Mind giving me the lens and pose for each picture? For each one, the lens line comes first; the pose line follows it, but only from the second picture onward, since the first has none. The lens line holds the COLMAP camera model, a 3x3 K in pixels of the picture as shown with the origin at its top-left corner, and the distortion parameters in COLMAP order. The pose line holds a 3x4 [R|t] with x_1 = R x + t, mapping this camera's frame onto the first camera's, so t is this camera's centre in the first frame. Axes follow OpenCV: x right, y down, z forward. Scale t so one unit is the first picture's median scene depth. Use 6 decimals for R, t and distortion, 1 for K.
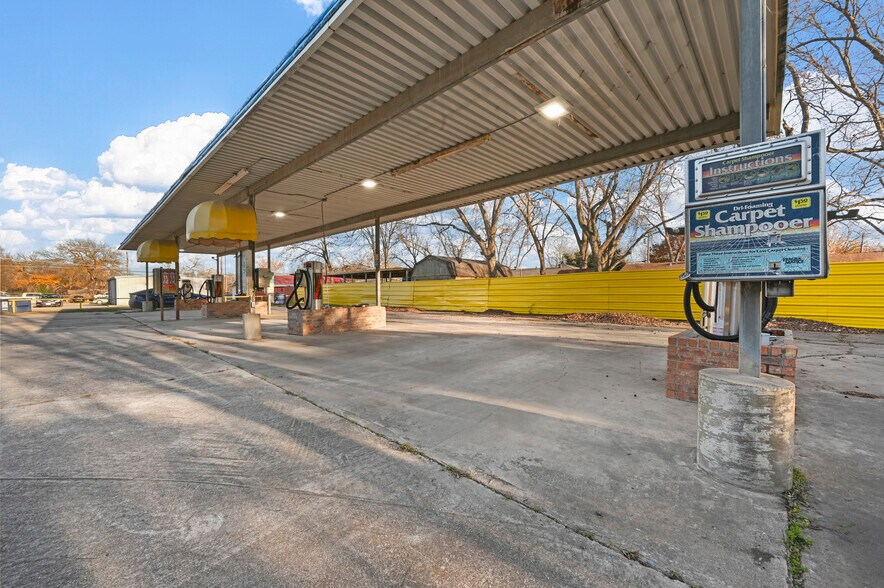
lens RADIAL K [[347.2, 0, 444.8], [0, 347.2, 294.2], [0, 0, 1]] dist [-0.001103, -0.000133]
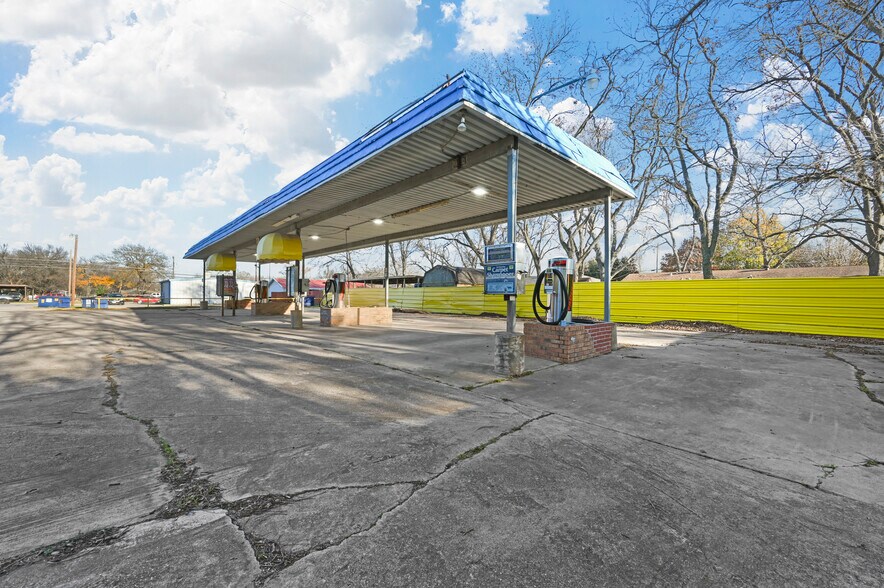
lens RADIAL K [[347.2, 0, 444.8], [0, 347.2, 294.2], [0, 0, 1]] dist [-0.001103, -0.000133]
pose [[0.997942, 0.014566, -0.062451, 0.105143], [-0.015467, 0.999783, -0.013964, 0.000493], [0.062234, 0.014901, 0.997950, -0.288055]]
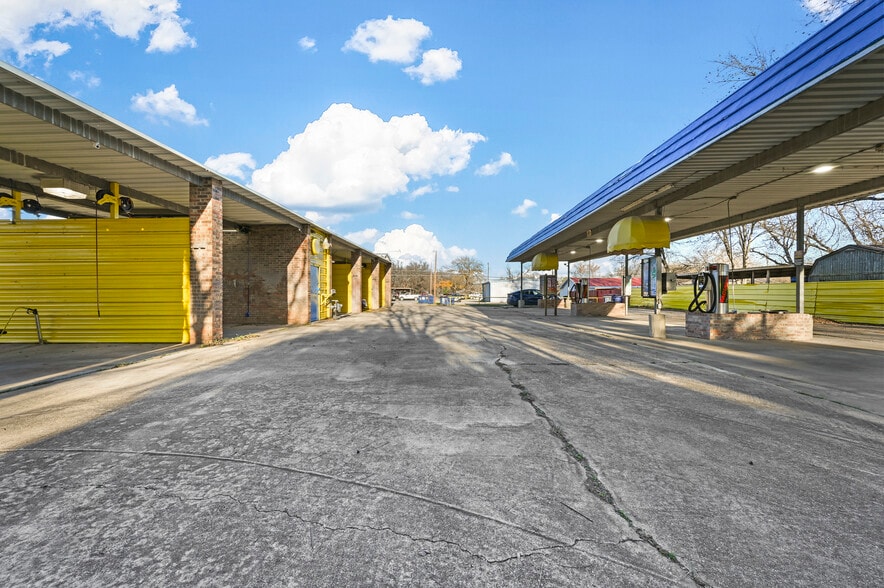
lens RADIAL K [[347.2, 0, 444.8], [0, 347.2, 294.2], [0, 0, 1]] dist [-0.001103, -0.000133]
pose [[0.668336, 0.013674, -0.743734, -0.137936], [-0.018158, 0.999833, 0.002066, 0.001559], [0.743638, 0.012124, 0.668473, -0.168785]]
